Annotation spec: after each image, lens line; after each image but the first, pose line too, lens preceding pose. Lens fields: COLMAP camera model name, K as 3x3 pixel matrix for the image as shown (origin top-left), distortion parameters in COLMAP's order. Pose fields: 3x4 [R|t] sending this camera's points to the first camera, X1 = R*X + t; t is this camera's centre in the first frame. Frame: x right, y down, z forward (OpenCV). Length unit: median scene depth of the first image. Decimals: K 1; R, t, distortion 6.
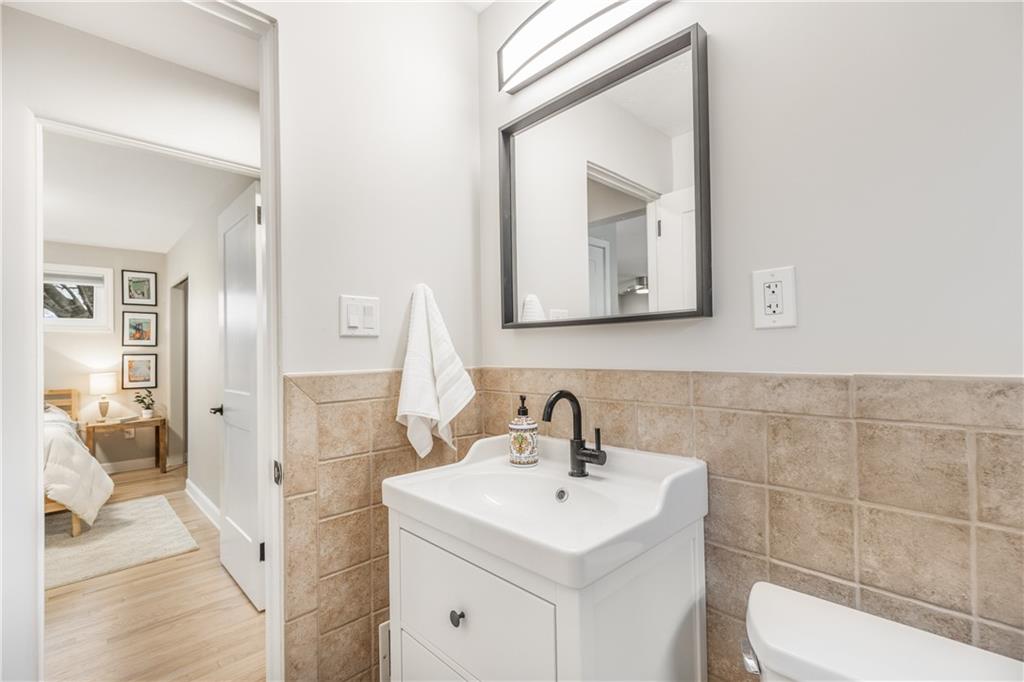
lens RADIAL K [[467.0, 0, 510.2], [0, 467.0, 348.0], [0, 0, 1]] dist [0.001727, -0.000138]
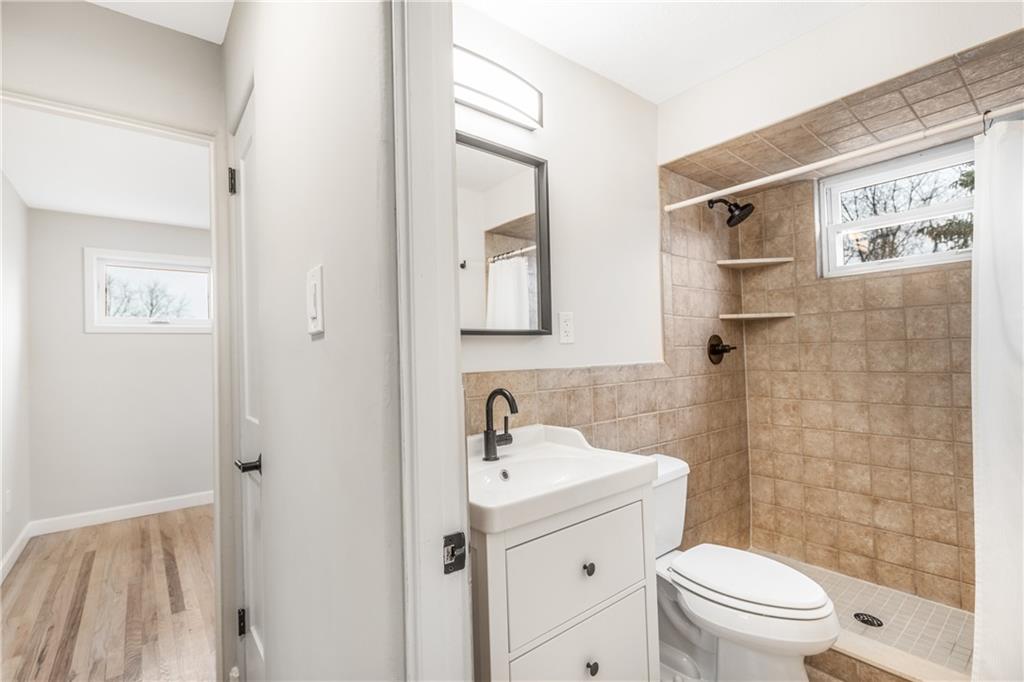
lens RADIAL K [[467.0, 0, 507.6], [0, 467.0, 346.4], [0, 0, 1]] dist [0.001727, -0.000138]
pose [[0.078767, 0.021665, 0.996658, -1.292929], [0.011915, 0.999672, -0.022672, 0.009339], [-0.996822, 0.013661, 0.078483, 1.056606]]
